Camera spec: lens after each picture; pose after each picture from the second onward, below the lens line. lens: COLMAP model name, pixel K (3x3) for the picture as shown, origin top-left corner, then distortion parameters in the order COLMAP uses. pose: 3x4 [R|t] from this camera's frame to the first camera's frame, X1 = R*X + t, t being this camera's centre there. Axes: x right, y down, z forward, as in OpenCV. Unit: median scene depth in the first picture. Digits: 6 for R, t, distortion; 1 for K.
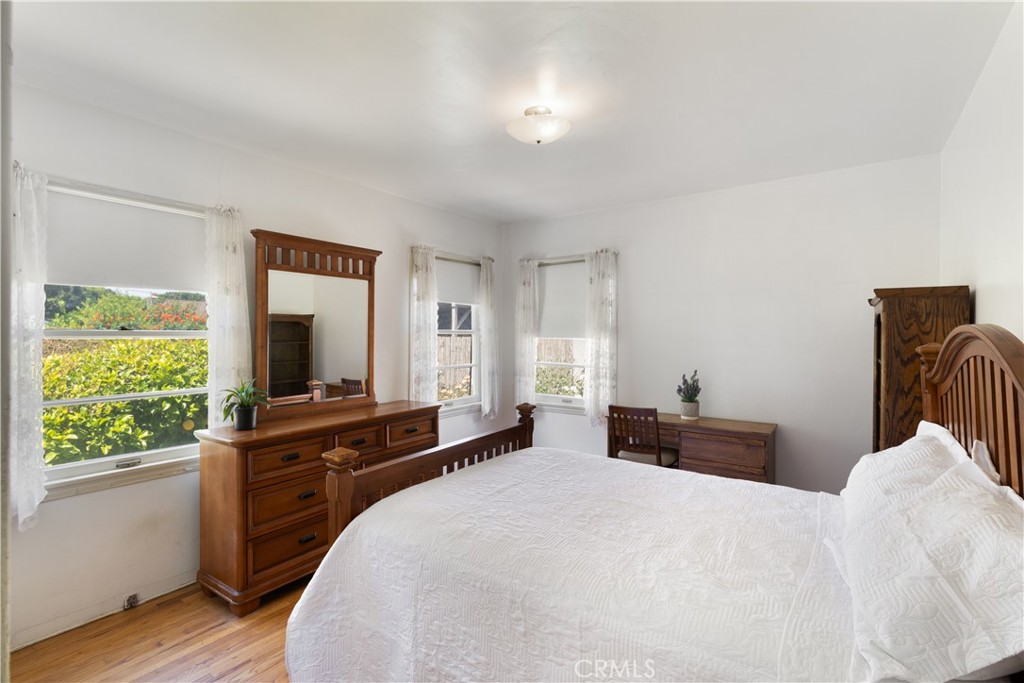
lens RADIAL K [[469.7, 0, 513.8], [0, 469.7, 337.0], [0, 0, 1]] dist [-0.001774, -0.000110]
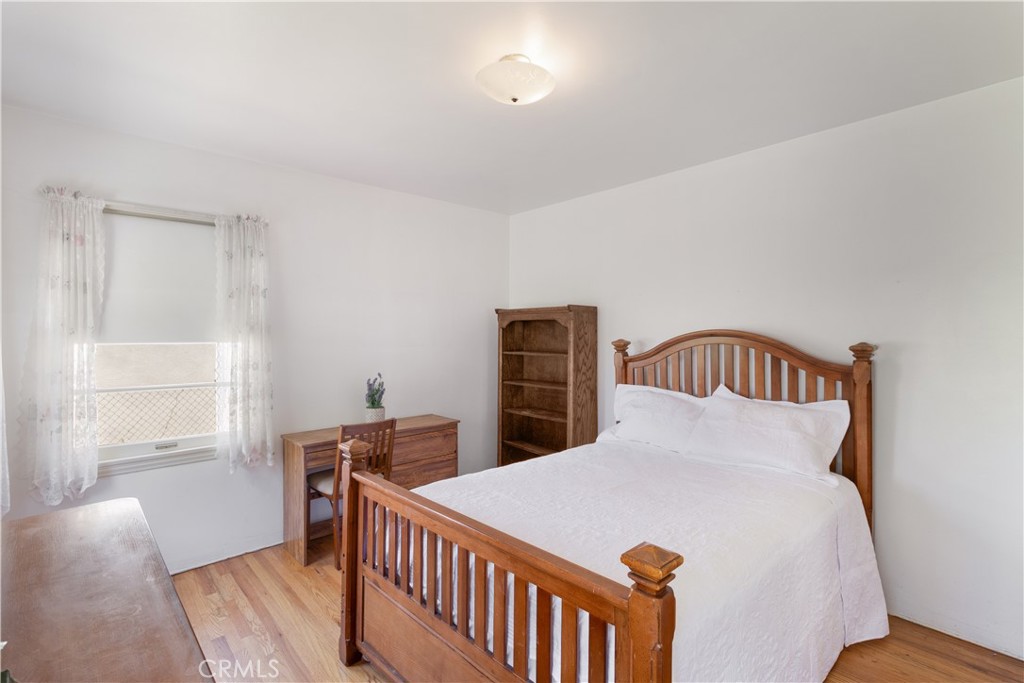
lens RADIAL K [[469.7, 0, 513.4], [0, 469.7, 336.4], [0, 0, 1]] dist [-0.001774, -0.000110]
pose [[0.209170, -0.007134, 0.977853, -0.411315], [0.010518, 0.999932, 0.005045, -0.004540], [-0.977823, 0.009230, 0.209231, 0.460934]]
